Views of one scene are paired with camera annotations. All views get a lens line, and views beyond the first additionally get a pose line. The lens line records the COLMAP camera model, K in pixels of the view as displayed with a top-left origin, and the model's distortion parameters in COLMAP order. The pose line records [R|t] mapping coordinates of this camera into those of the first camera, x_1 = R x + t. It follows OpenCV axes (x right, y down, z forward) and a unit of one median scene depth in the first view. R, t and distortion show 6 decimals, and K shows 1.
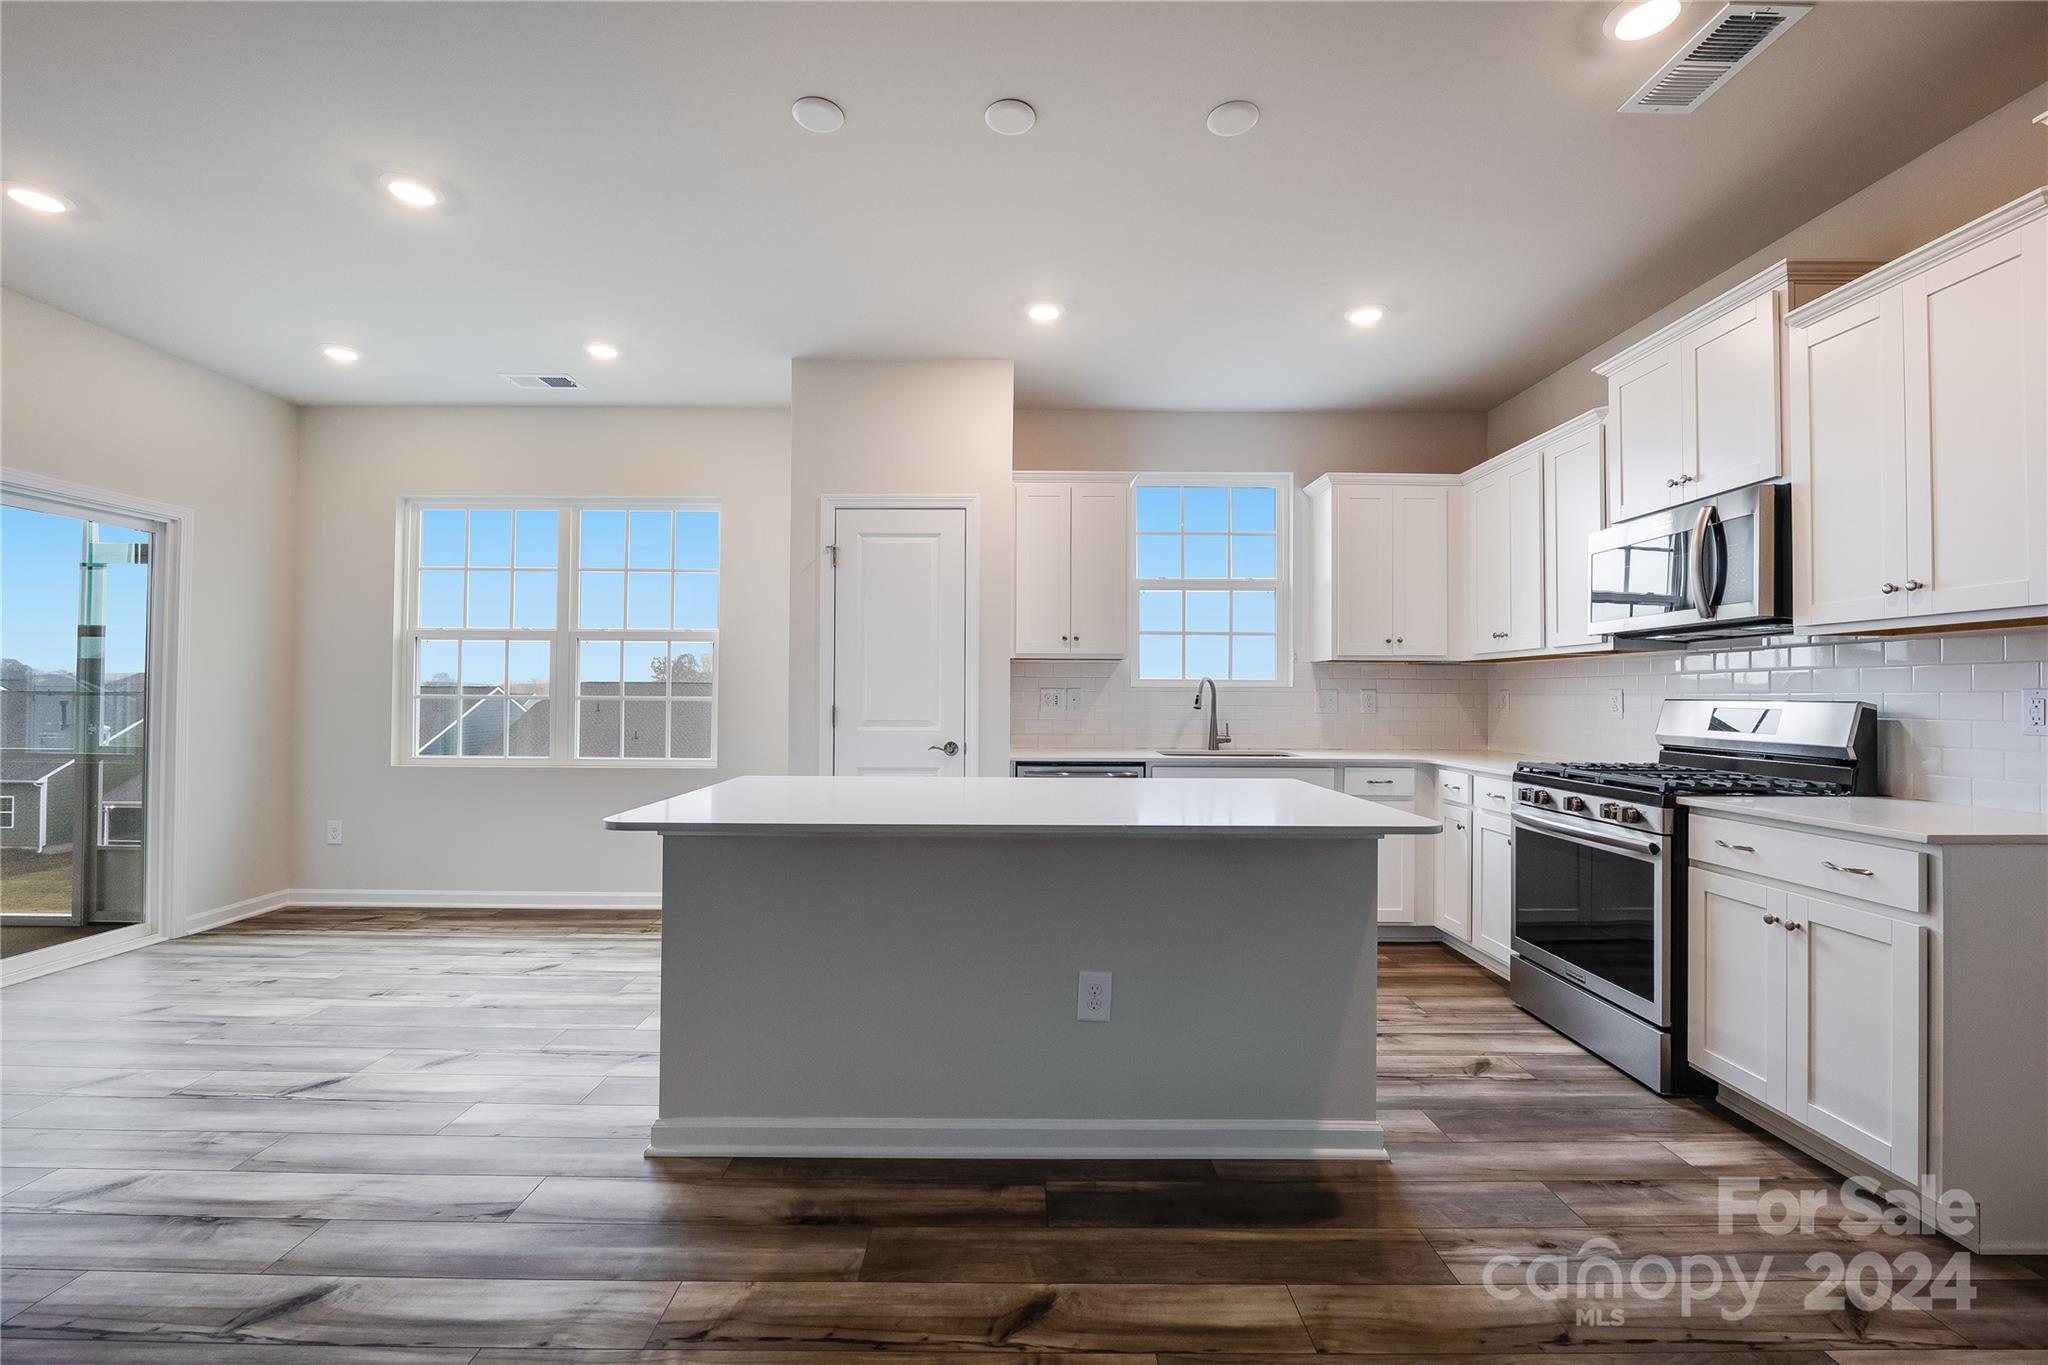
lens RADIAL K [[837.5, 0, 1014.5], [0, 837.5, 680.9], [0, 0, 1]] dist [-0.013020, 0.000337]
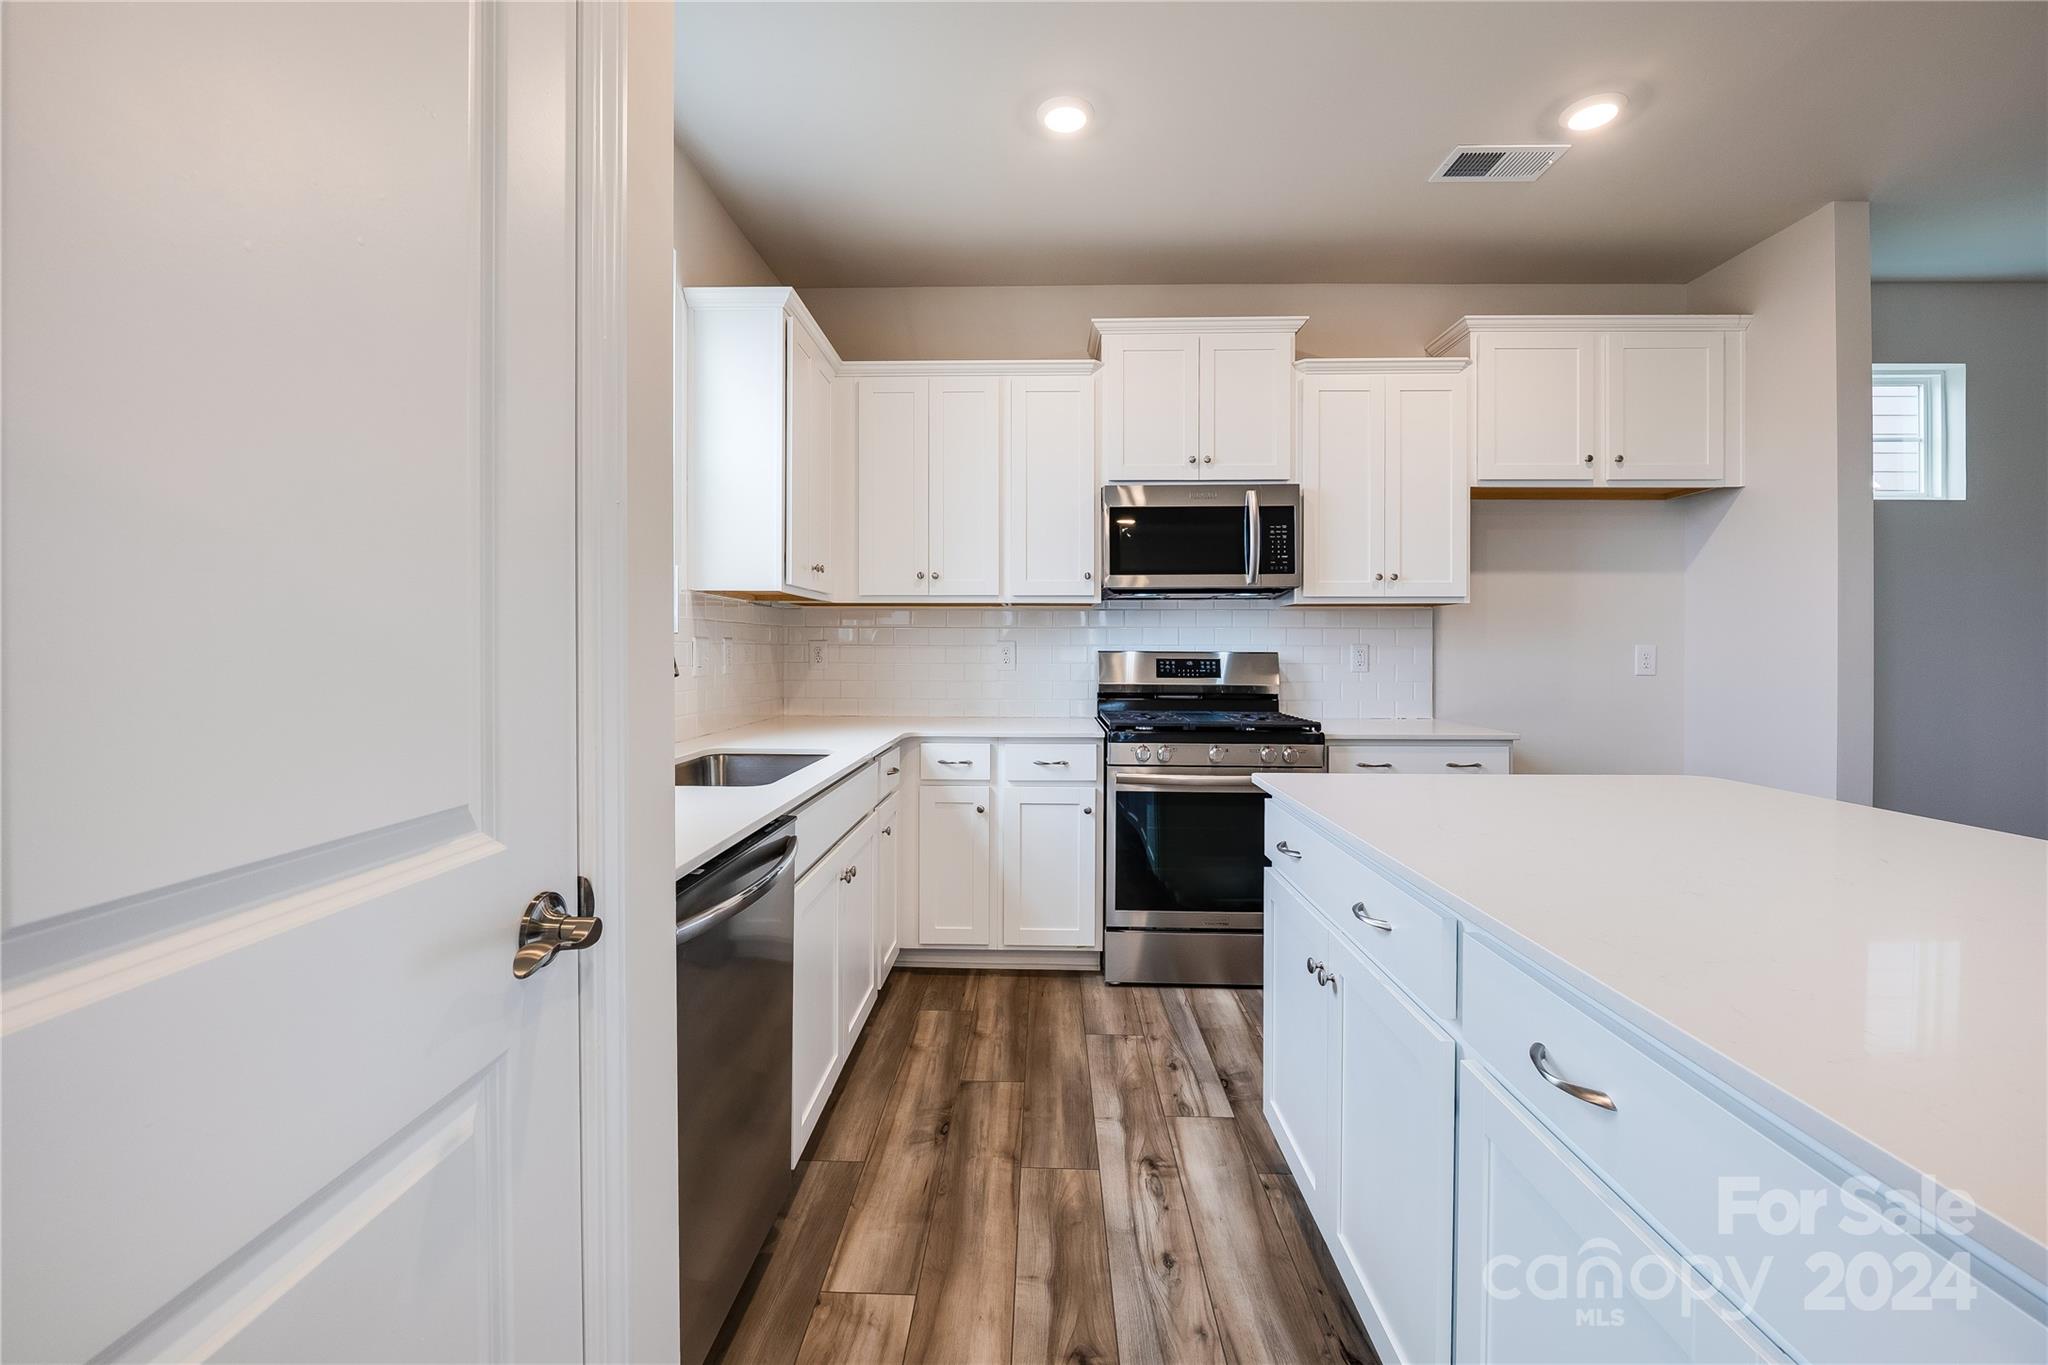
lens RADIAL K [[846.3, 0, 1019.3], [0, 846.3, 656.7], [0, 0, 1]] dist [-0.011034, 0.000071]
pose [[0.031092, -0.012655, 0.999436, -0.324944], [-0.020058, 0.999711, 0.013282, 0.016938], [-0.999315, -0.020459, 0.030829, 1.070116]]
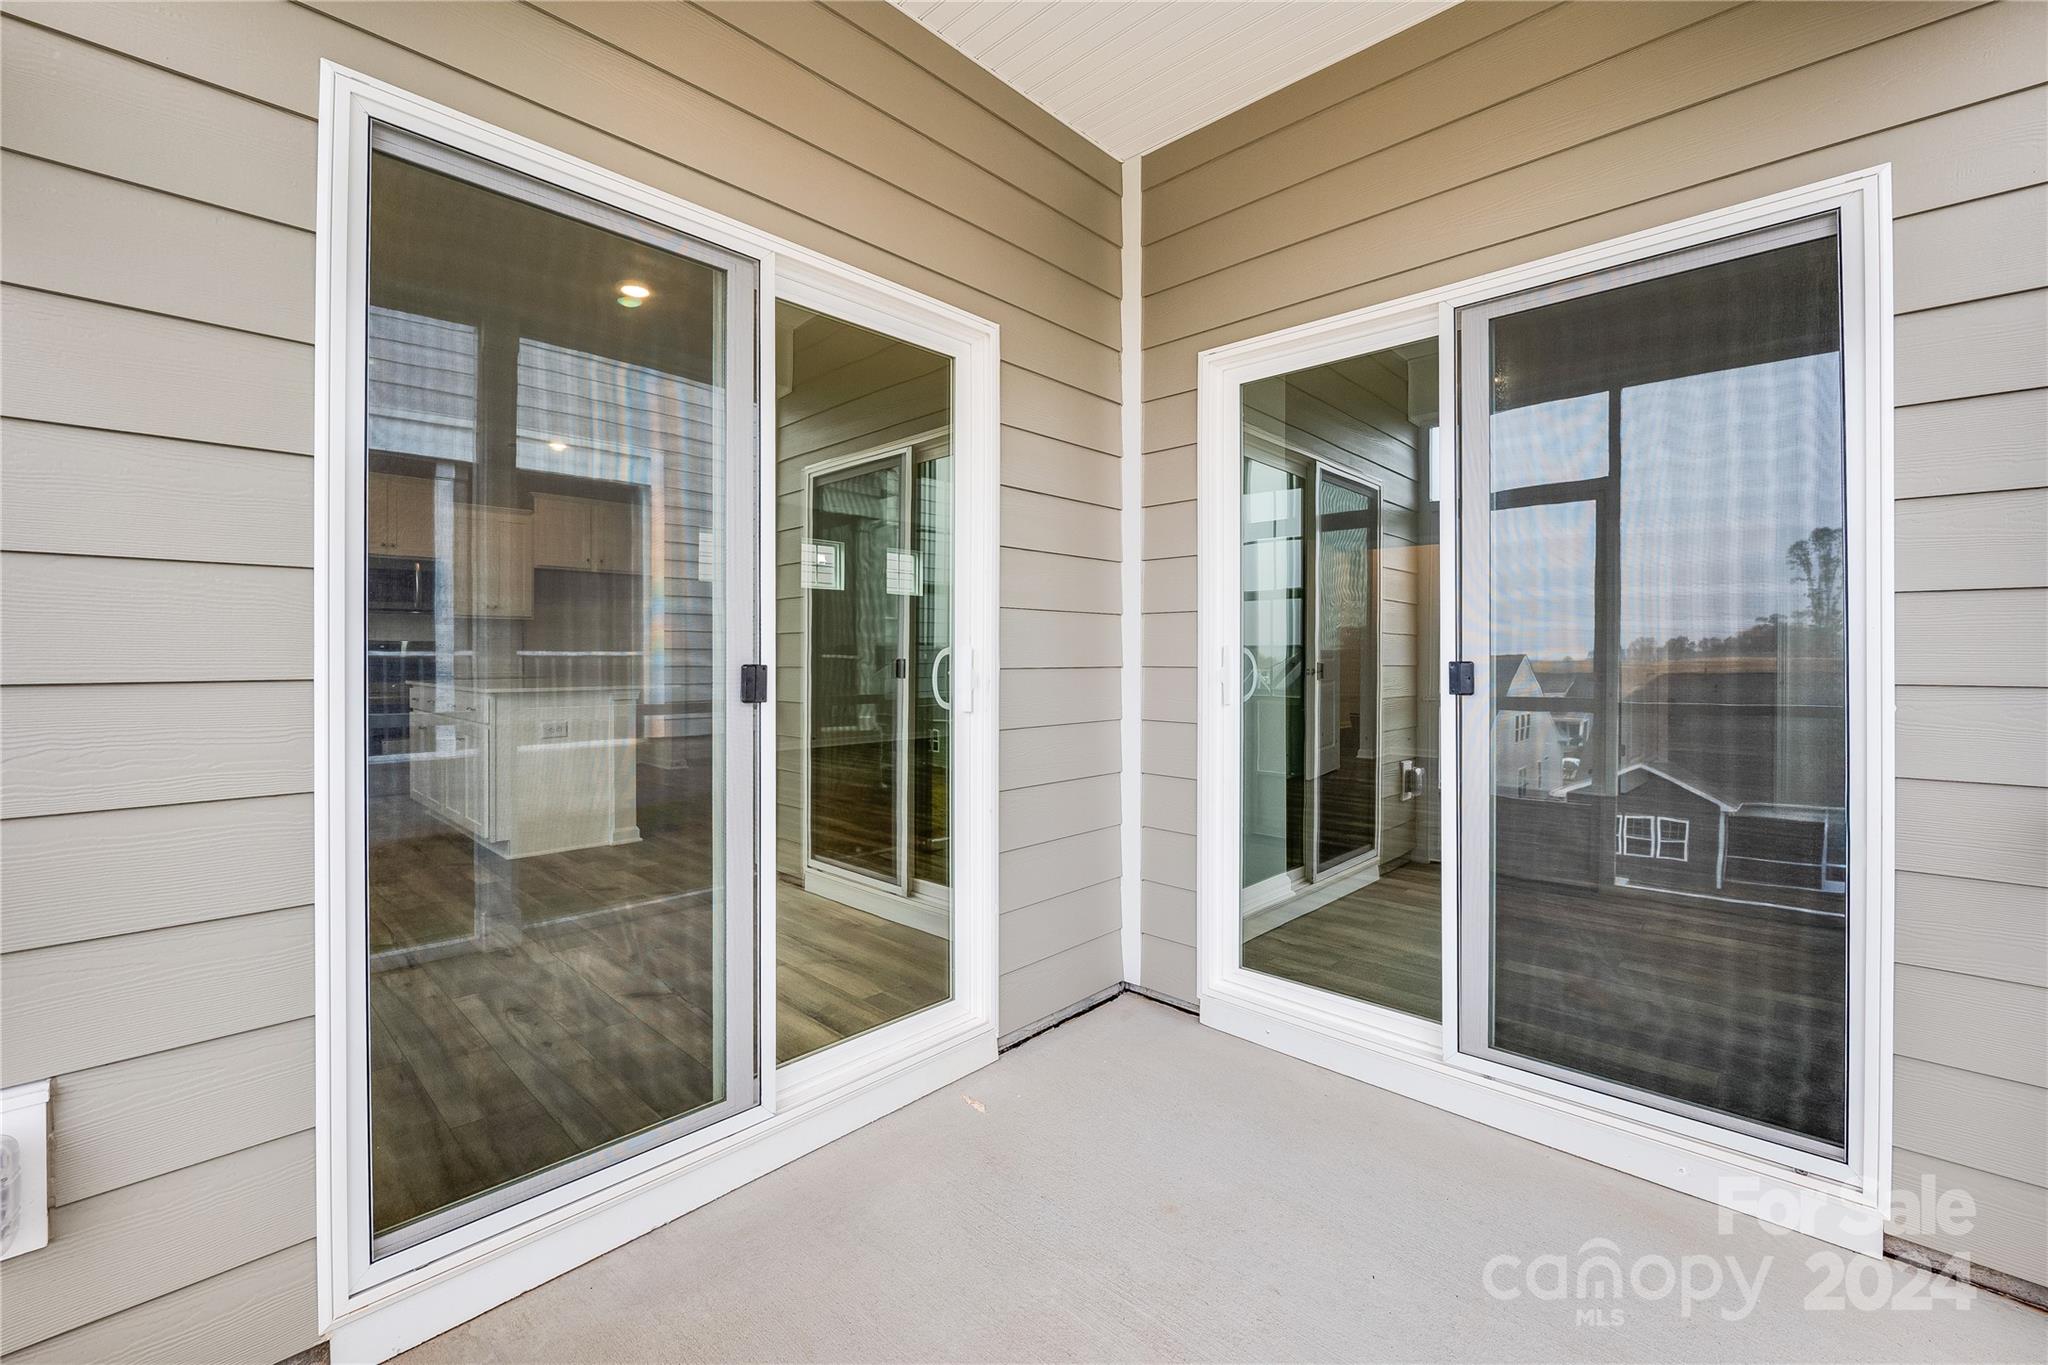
lens RADIAL K [[818.5, 0, 1014.9], [0, 818.5, 660.1], [0, 0, 1]] dist [-0.000353, -0.000120]
pose [[-0.717601, -0.013157, 0.696330, -1.785411], [-0.013600, 0.999896, 0.004877, 0.039516], [-0.696322, -0.005971, -0.717705, 1.253877]]
